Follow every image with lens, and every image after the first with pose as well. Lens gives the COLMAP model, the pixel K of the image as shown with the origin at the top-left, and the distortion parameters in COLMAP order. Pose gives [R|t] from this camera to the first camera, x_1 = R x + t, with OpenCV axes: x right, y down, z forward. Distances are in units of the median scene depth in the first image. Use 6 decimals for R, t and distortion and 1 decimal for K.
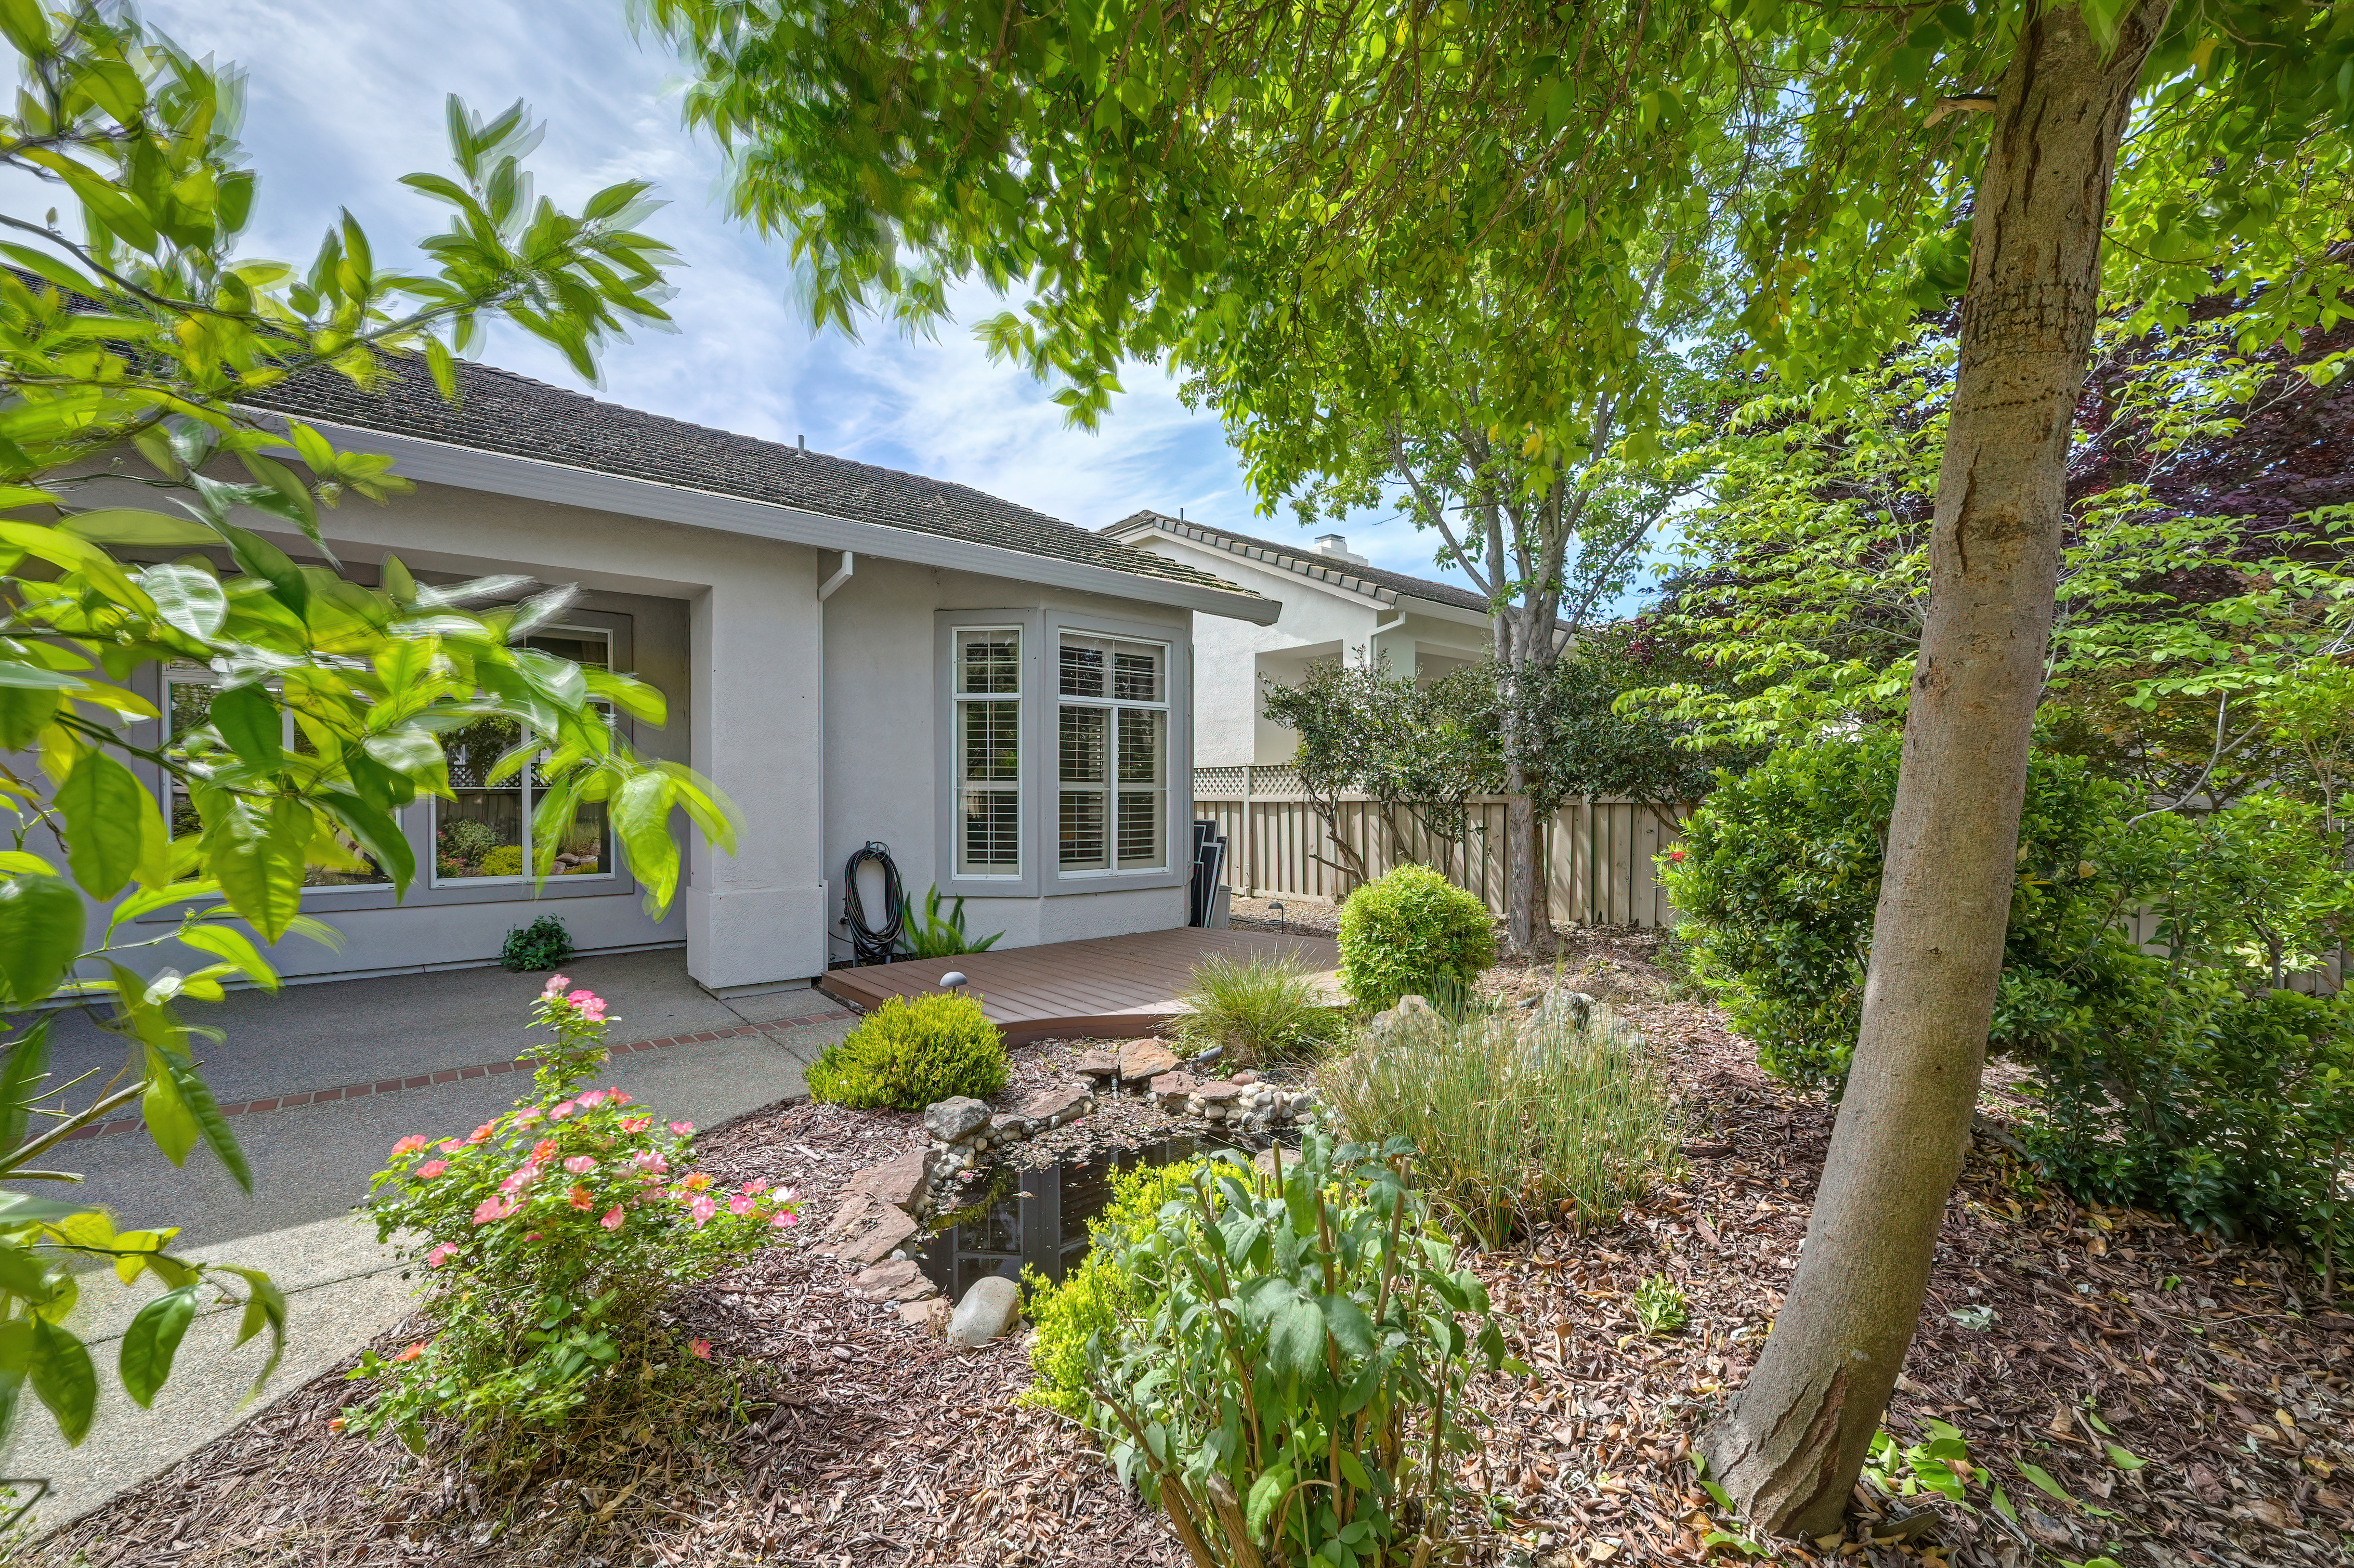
lens RADIAL K [[945.9, 0, 1178.6], [0, 945.9, 795.0], [0, 0, 1]] dist [0.001277, 0.000209]
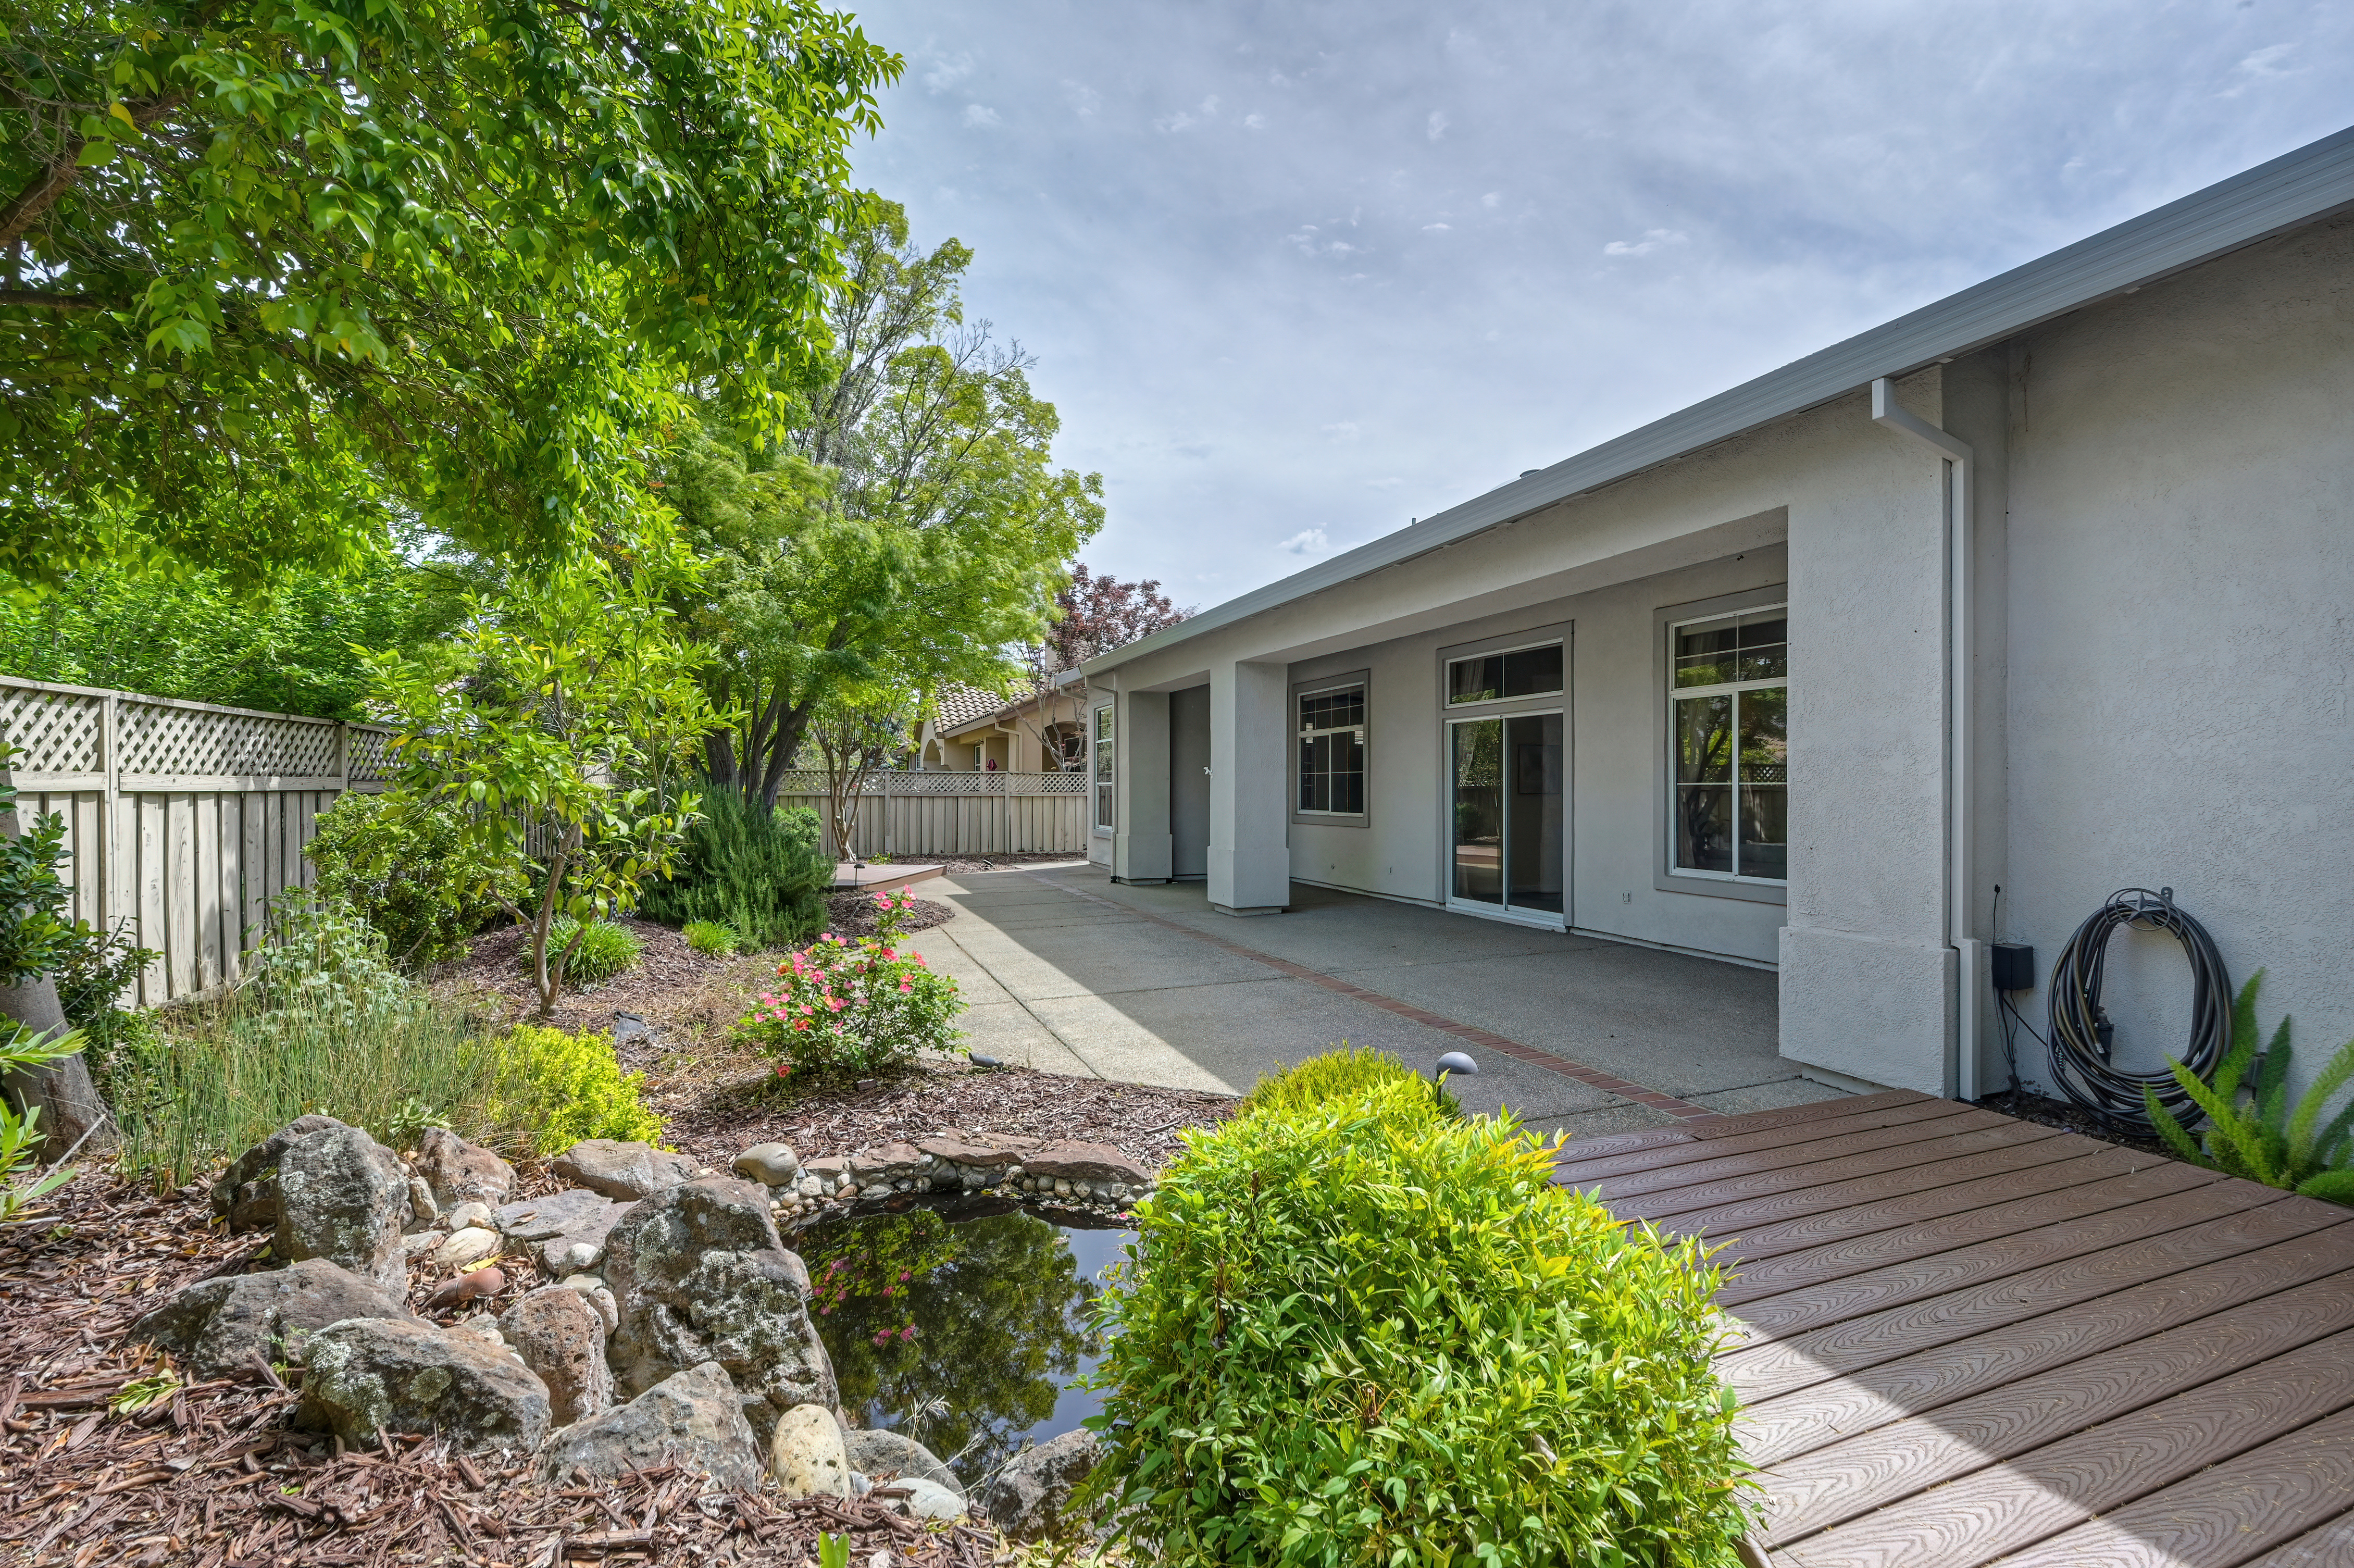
lens RADIAL K [[995.9, 0, 1173.1], [0, 995.9, 789.7], [0, 0, 1]] dist [0.000065, -0.000120]
pose [[-0.325309, 0.001723, -0.945606, 0.491120], [-0.004523, 0.999984, 0.003378, -0.002728], [0.945597, 0.005376, -0.325296, 1.015366]]
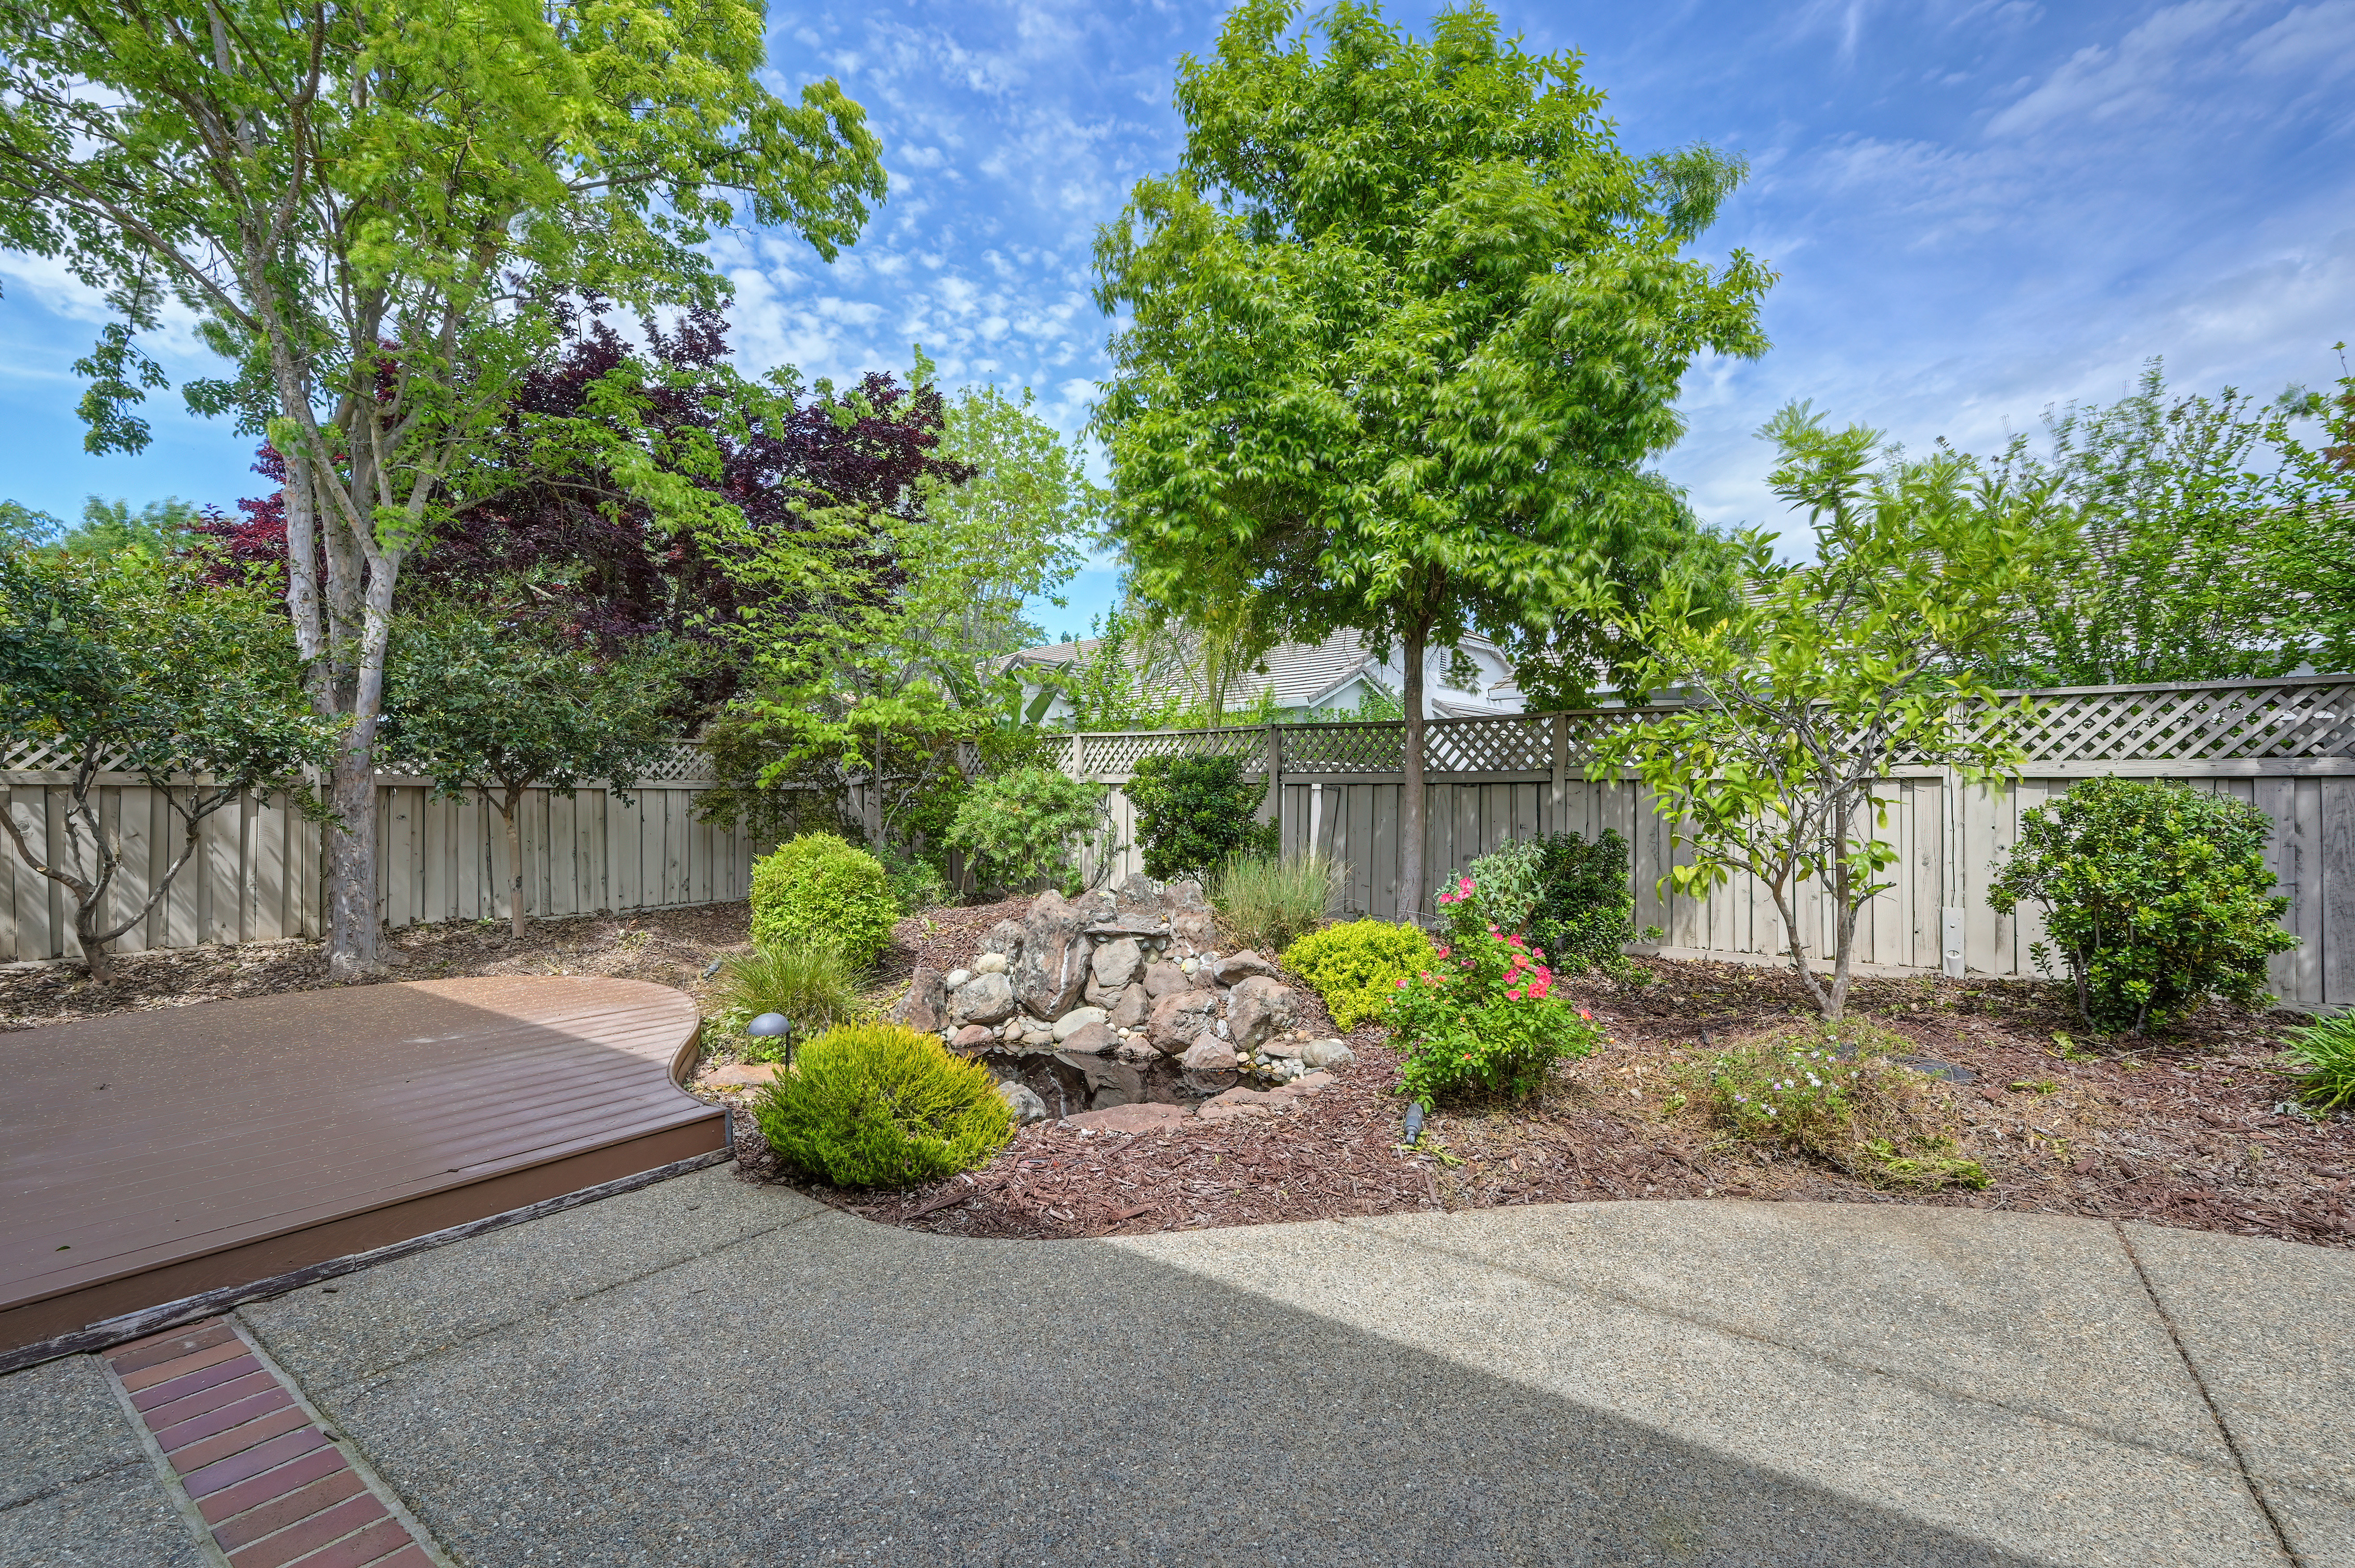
lens RADIAL K [[1015.0, 0, 1174.6], [0, 1015.0, 787.6], [0, 0, 1]] dist [-0.004192, 0.000097]
pose [[-0.244931, 0.009270, 0.969496, -0.991849], [-0.001178, 0.999951, -0.009858, 0.029921], [-0.969540, -0.003557, -0.244908, 0.875285]]
